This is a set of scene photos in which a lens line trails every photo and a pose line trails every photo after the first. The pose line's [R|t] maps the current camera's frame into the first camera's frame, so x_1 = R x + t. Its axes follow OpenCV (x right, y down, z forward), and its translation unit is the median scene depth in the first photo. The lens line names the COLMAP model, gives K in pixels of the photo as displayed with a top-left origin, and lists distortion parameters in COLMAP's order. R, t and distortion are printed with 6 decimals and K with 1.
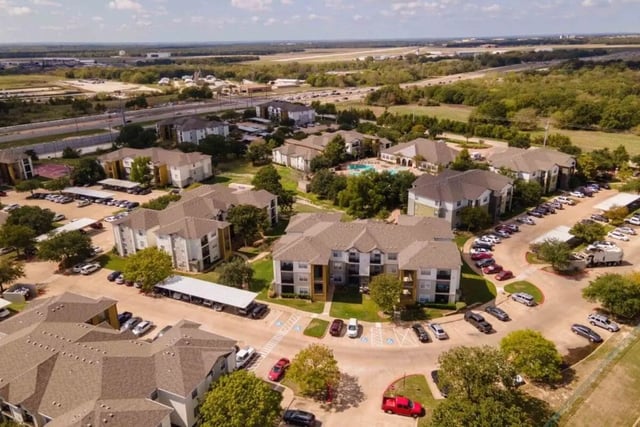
lens RADIAL K [[464.4, 0, 317.9], [0, 464.4, 195.4], [0, 0, 1]] dist [0.031195, 0.004310]
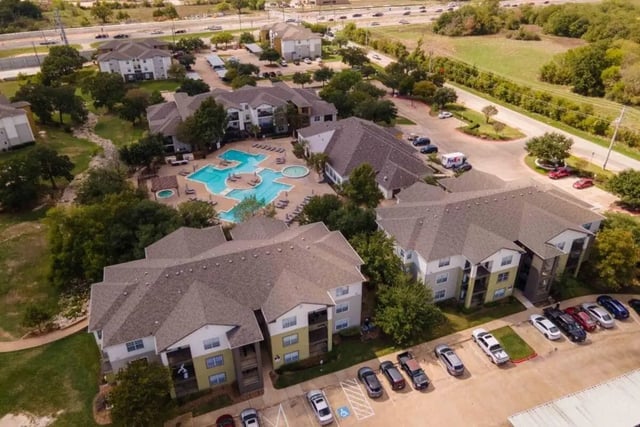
lens RADIAL K [[464.4, 0, 320.0], [0, 464.4, 213.5], [0, 0, 1]] dist [0.031220, 0.005327]
pose [[0.948358, 0.165966, -0.270320, 0.363160], [-0.105720, 0.968851, 0.223943, -0.135316], [0.299066, -0.183799, 0.936364, 0.454651]]
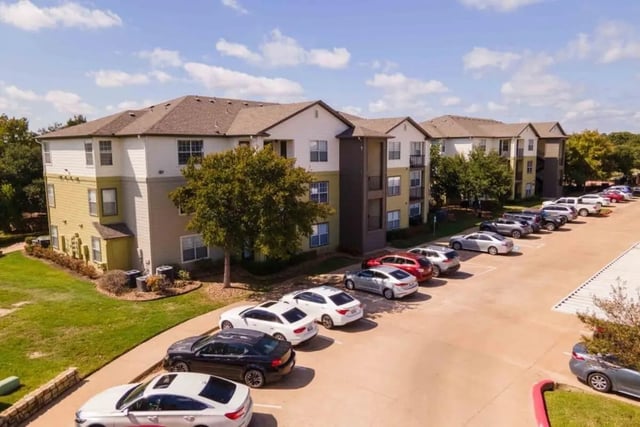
lens RADIAL K [[464.4, 0, 320.0], [0, 464.4, 213.5], [0, 0, 1]] dist [0.031220, 0.005327]
pose [[0.989990, -0.007448, 0.140943, 0.219573], [0.034106, 0.981636, -0.187688, 0.057866], [-0.136957, 0.190616, 0.972064, 0.521277]]
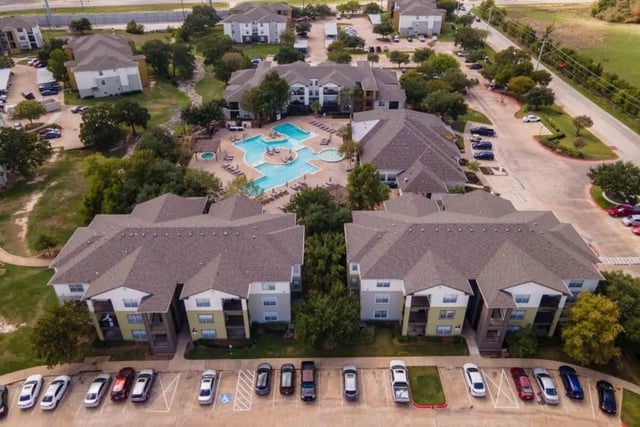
lens RADIAL K [[464.4, 0, 317.9], [0, 464.4, 195.4], [0, 0, 1]] dist [0.031195, 0.004310]
pose [[0.776839, 0.350999, -0.522801, 0.474763], [-0.210570, 0.927243, 0.309646, -0.181965], [0.593449, -0.130459, 0.794228, 0.514072]]
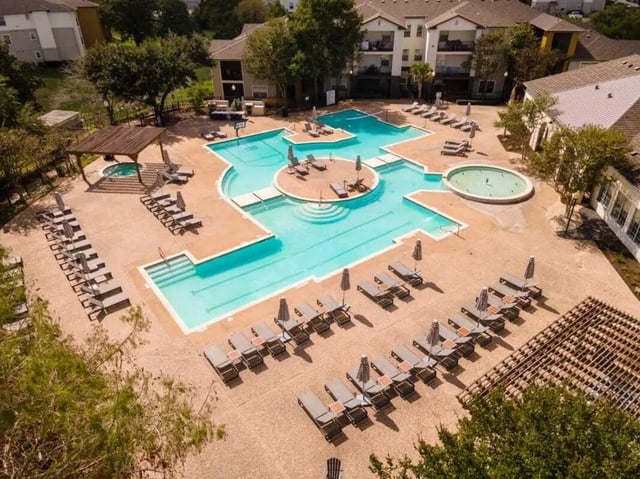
lens RADIAL K [[475.2, 0, 320.0], [0, 475.2, 239.5], [0, 0, 1]] dist [0.037565, 0.003877]
pose [[0.699064, 0.380188, -0.605612, 0.252108], [-0.230914, 0.921591, 0.312006, -0.078683], [0.676748, -0.078268, 0.732042, 0.795253]]
